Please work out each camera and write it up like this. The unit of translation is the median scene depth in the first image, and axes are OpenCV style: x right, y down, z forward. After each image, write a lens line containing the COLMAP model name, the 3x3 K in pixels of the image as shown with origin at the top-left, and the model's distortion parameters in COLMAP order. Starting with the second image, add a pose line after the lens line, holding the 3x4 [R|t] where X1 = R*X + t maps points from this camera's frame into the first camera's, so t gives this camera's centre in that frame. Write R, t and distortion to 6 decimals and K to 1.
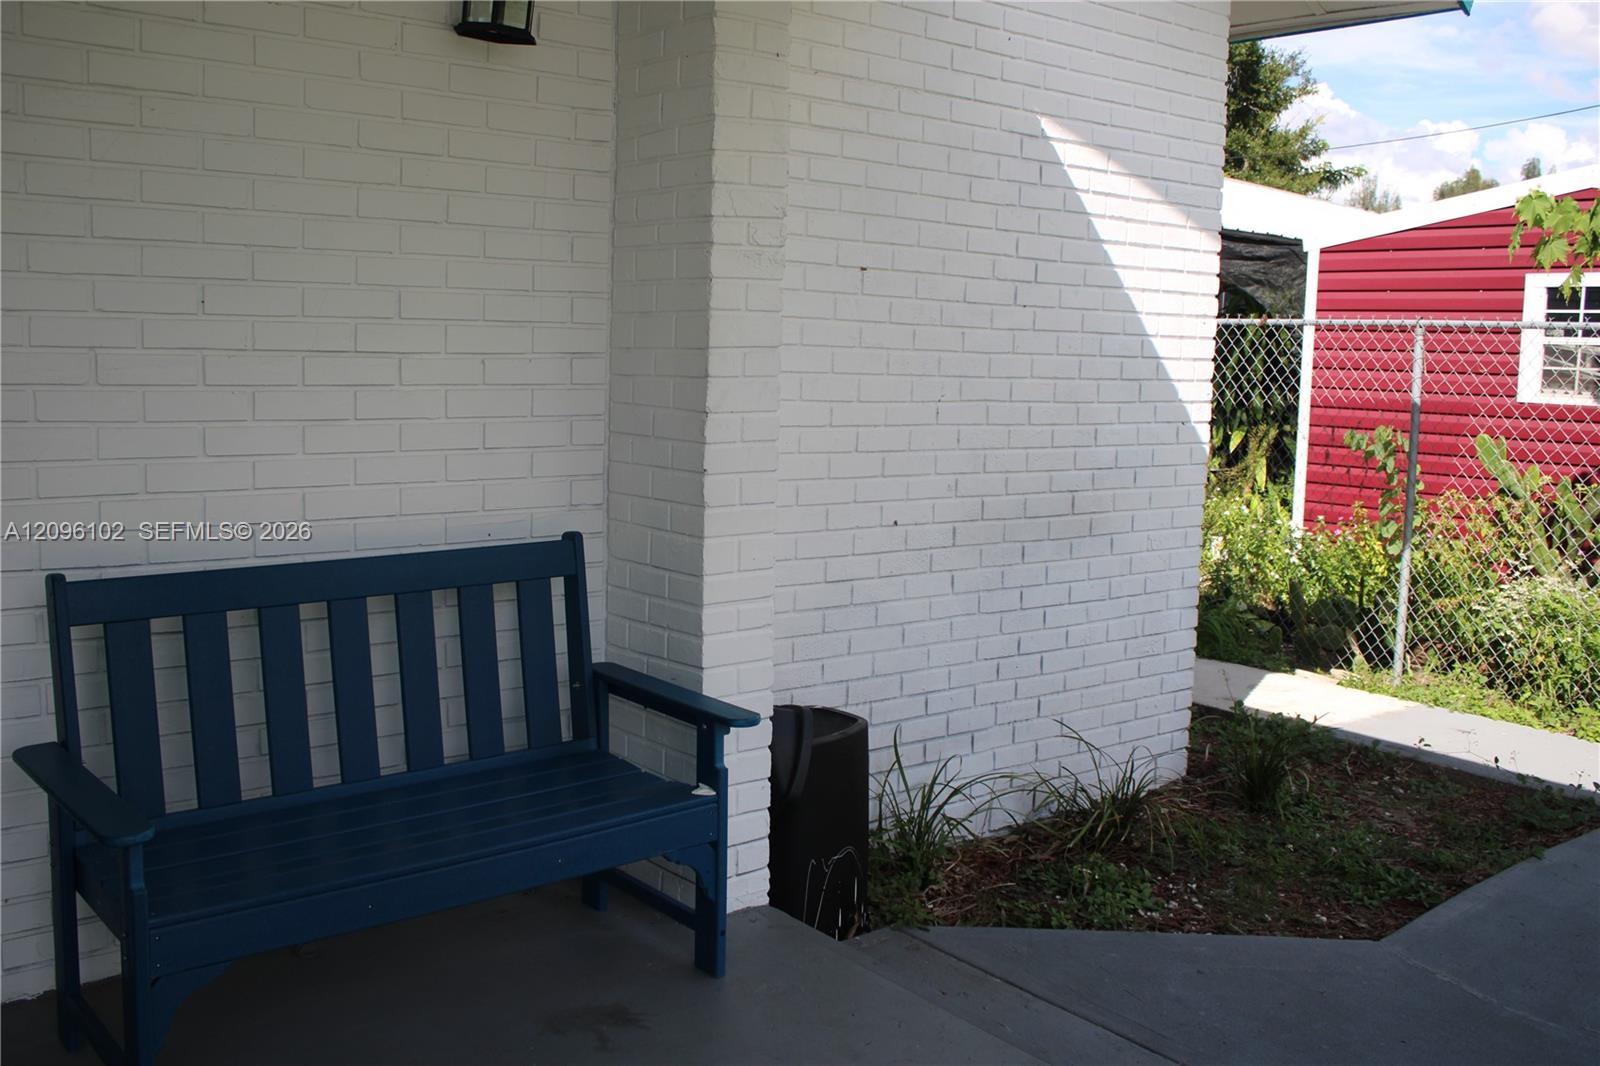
lens RADIAL K [[1450.2, 0, 806.3], [0, 1450.2, 526.7], [0, 0, 1]] dist [-0.086084, 0.000000]
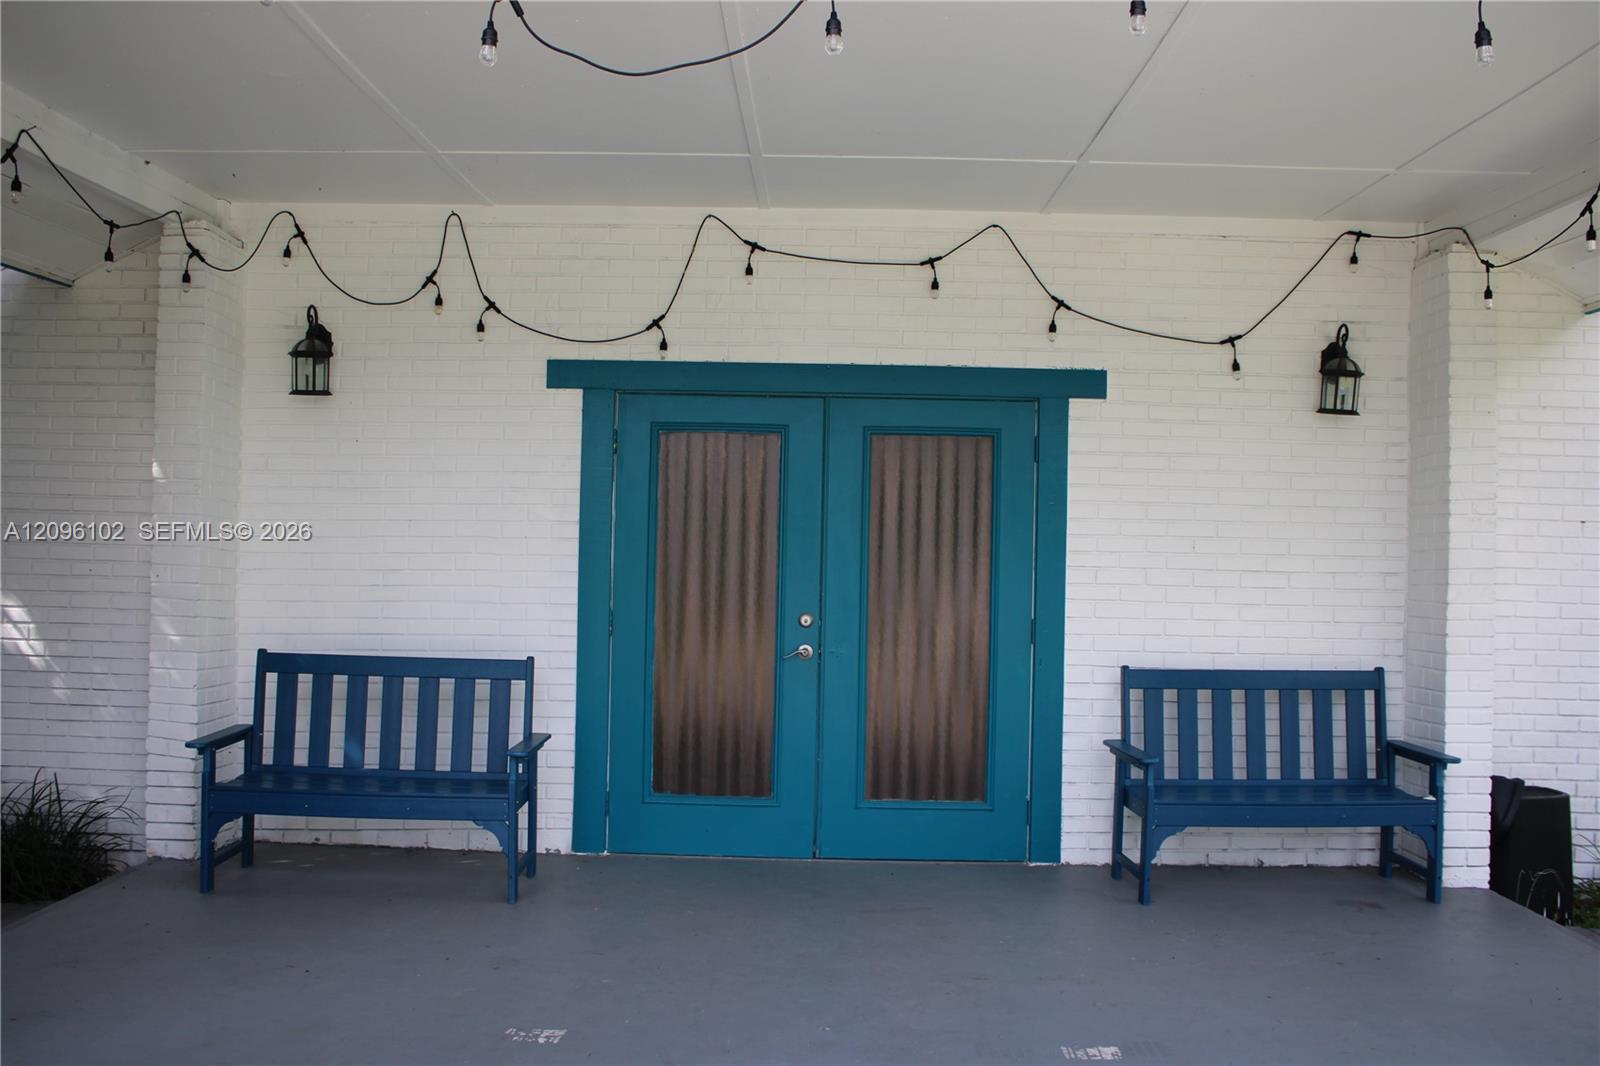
lens RADIAL K [[1450.2, 0, 803.0], [0, 1450.2, 541.5], [0, 0, 1]] dist [-0.086084, 0.000000]
pose [[0.772276, -0.021403, -0.634927, 0.452063], [-0.077408, 0.988815, -0.127486, 0.139367], [0.630554, 0.147603, 0.761981, -0.928430]]
